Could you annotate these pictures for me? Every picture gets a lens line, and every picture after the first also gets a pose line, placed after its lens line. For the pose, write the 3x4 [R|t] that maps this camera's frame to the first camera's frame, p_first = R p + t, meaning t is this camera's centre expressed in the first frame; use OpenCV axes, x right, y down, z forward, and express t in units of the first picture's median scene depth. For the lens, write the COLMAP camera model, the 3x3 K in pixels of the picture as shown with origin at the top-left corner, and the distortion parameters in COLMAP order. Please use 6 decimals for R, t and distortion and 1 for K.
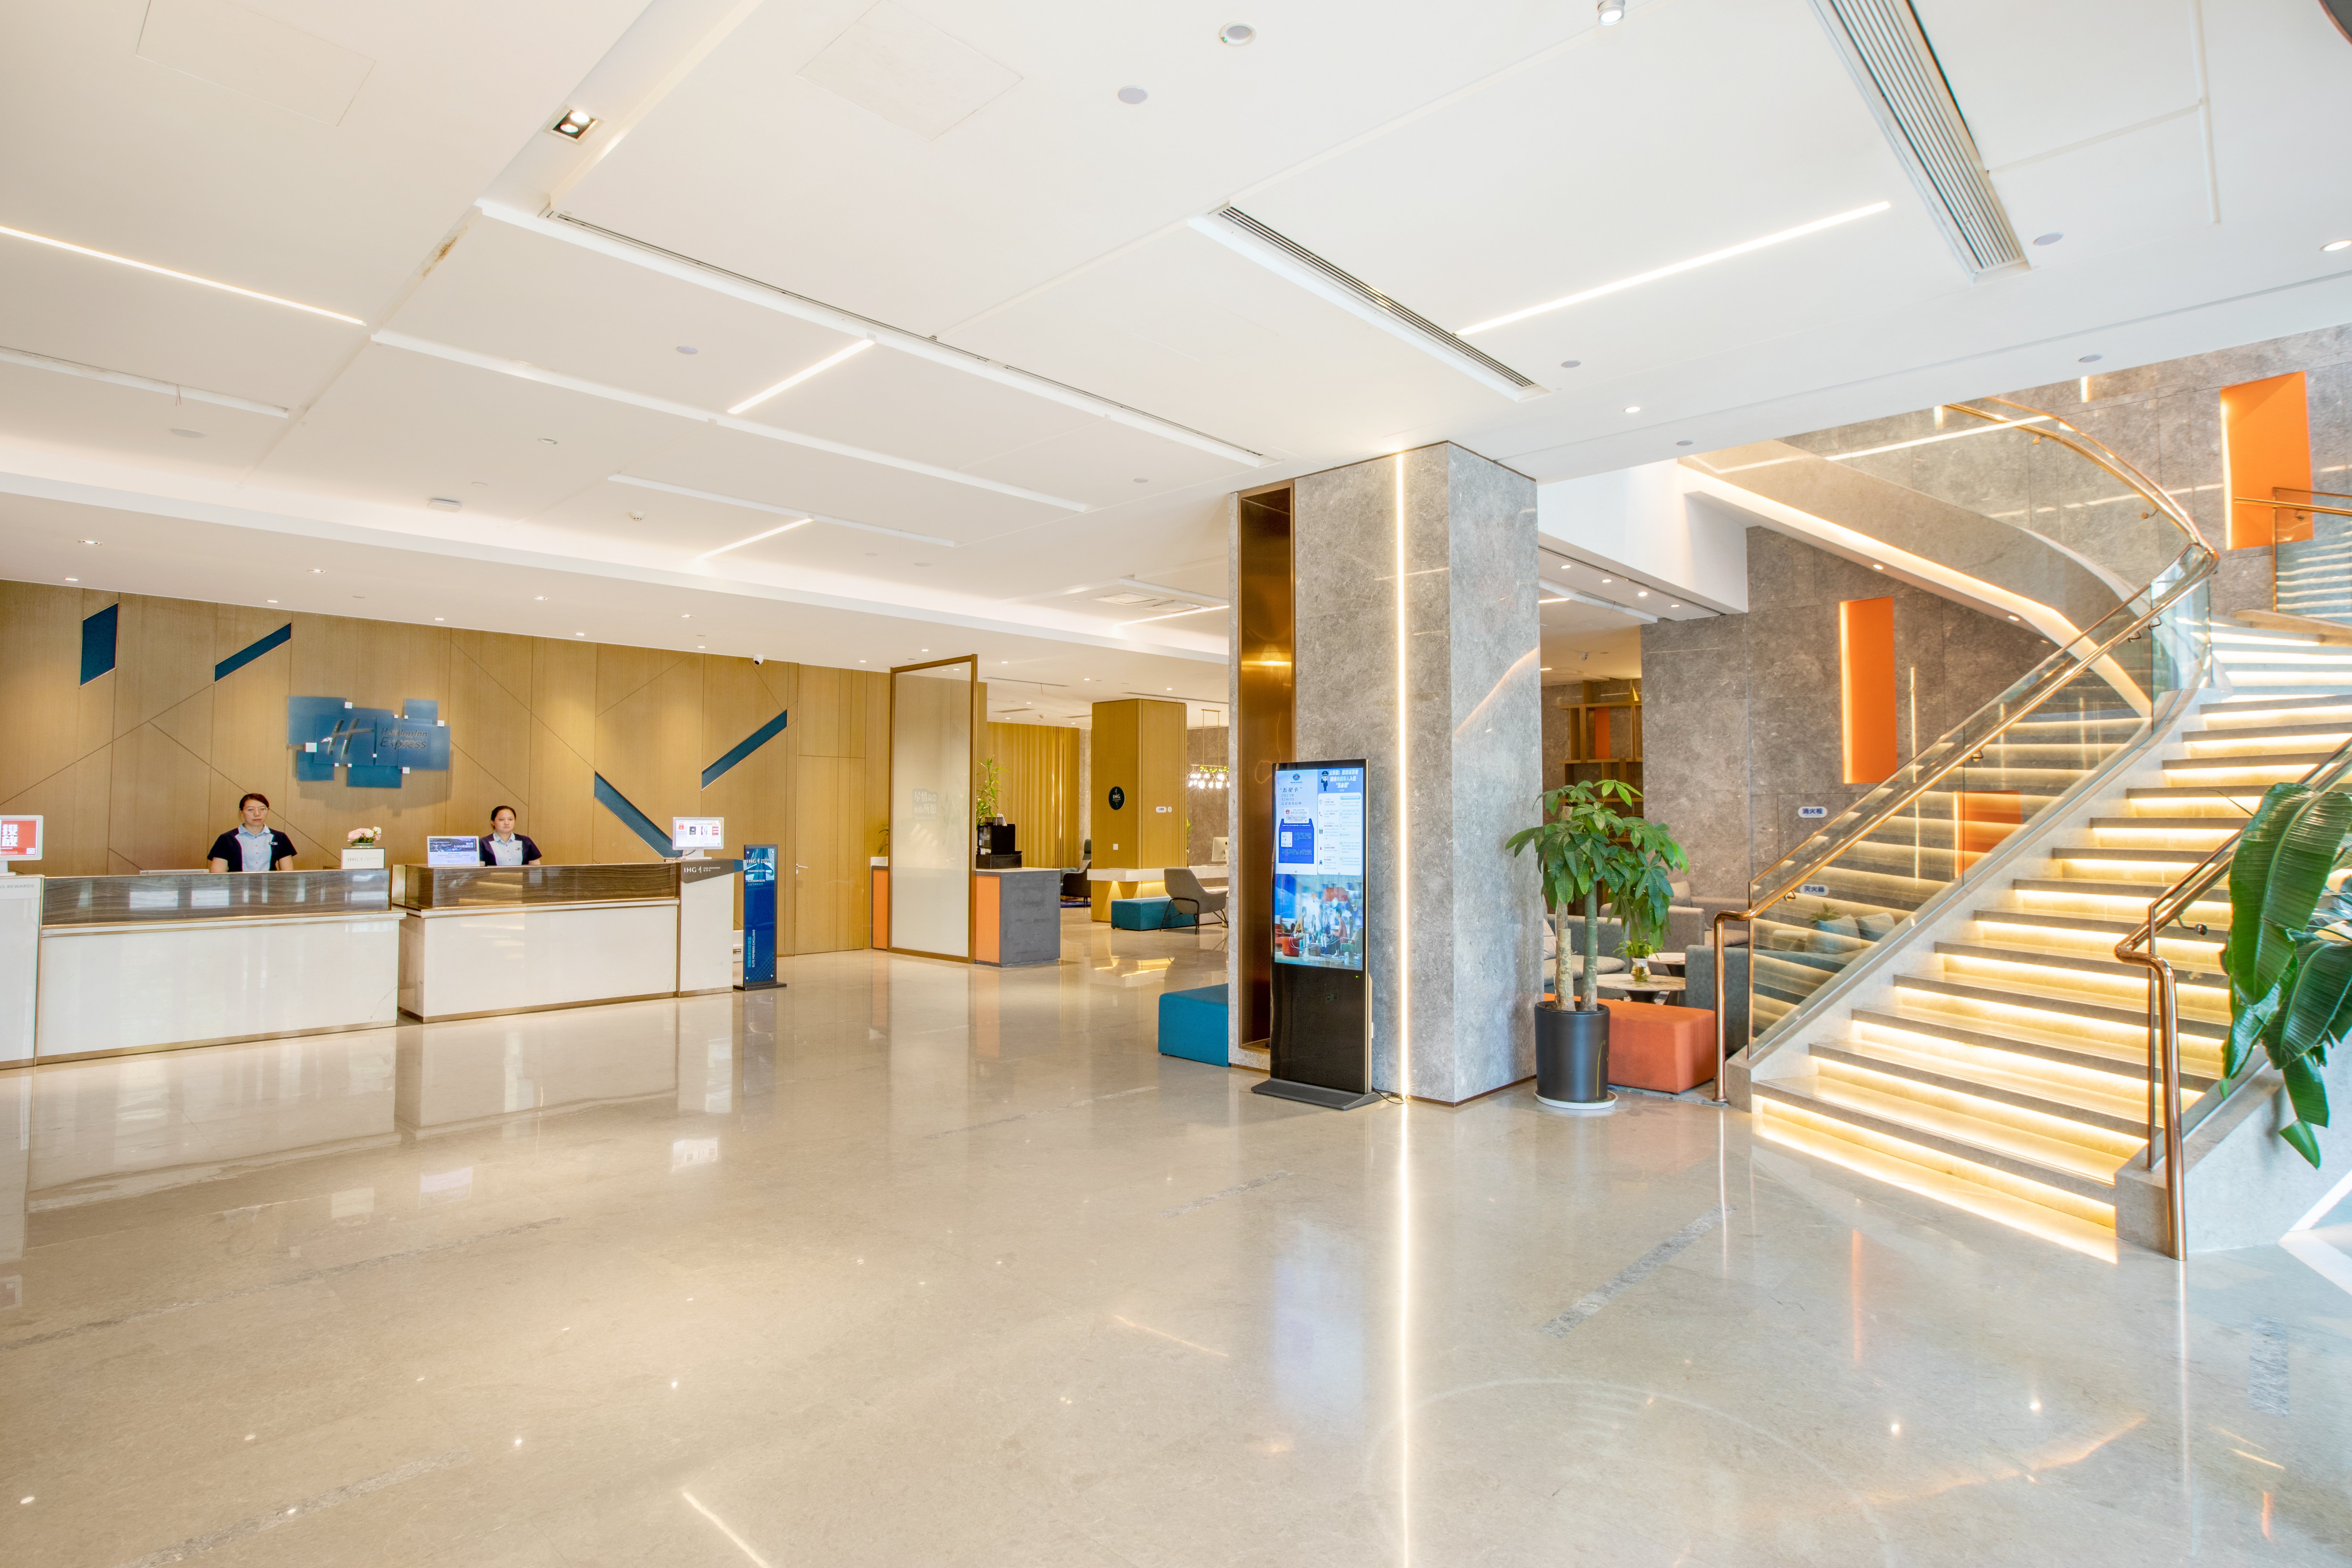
lens RADIAL K [[1205.3, 0, 1194.3], [0, 1205.3, 767.7], [0, 0, 1]] dist [-0.053205, 0.032901]
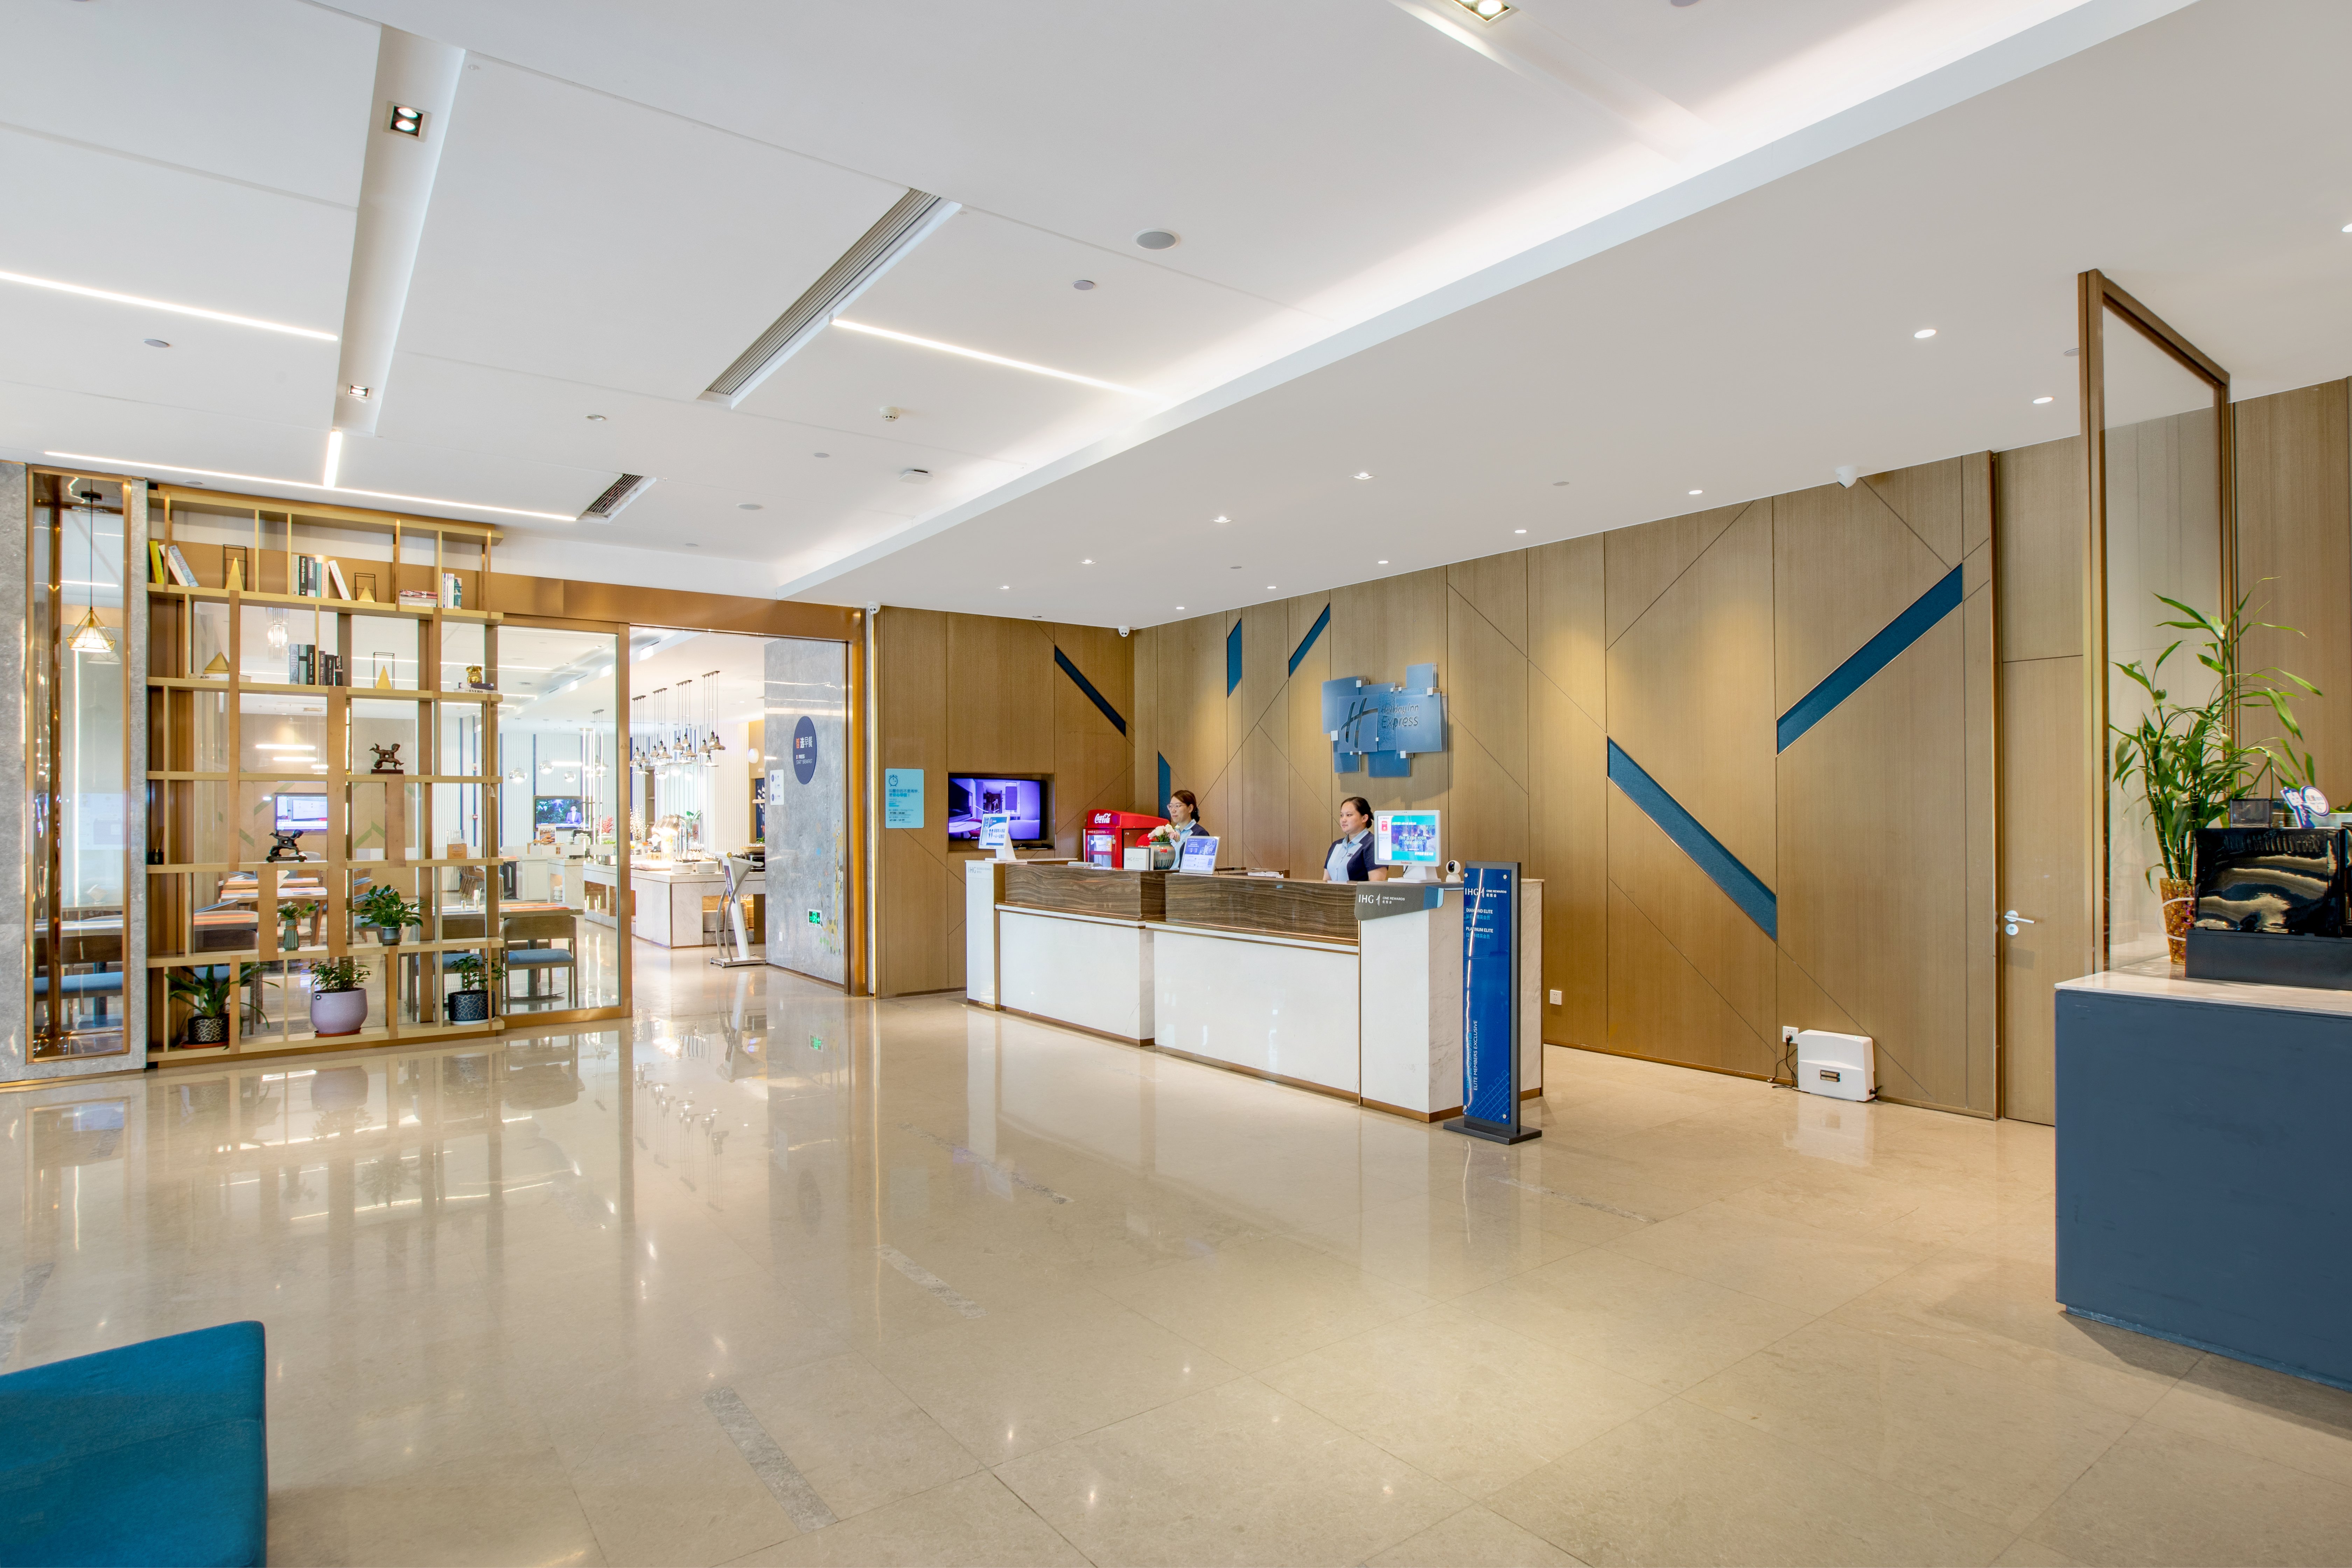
lens RADIAL K [[1254.4, 0, 1180.9], [0, 1254.4, 812.4], [0, 0, 1]] dist [-0.034430, 0.000672]
pose [[-0.169102, -0.003446, -0.985593, 0.193210], [0.047570, 0.998800, -0.011654, 0.041656], [0.984450, -0.048856, -0.168735, 0.923626]]
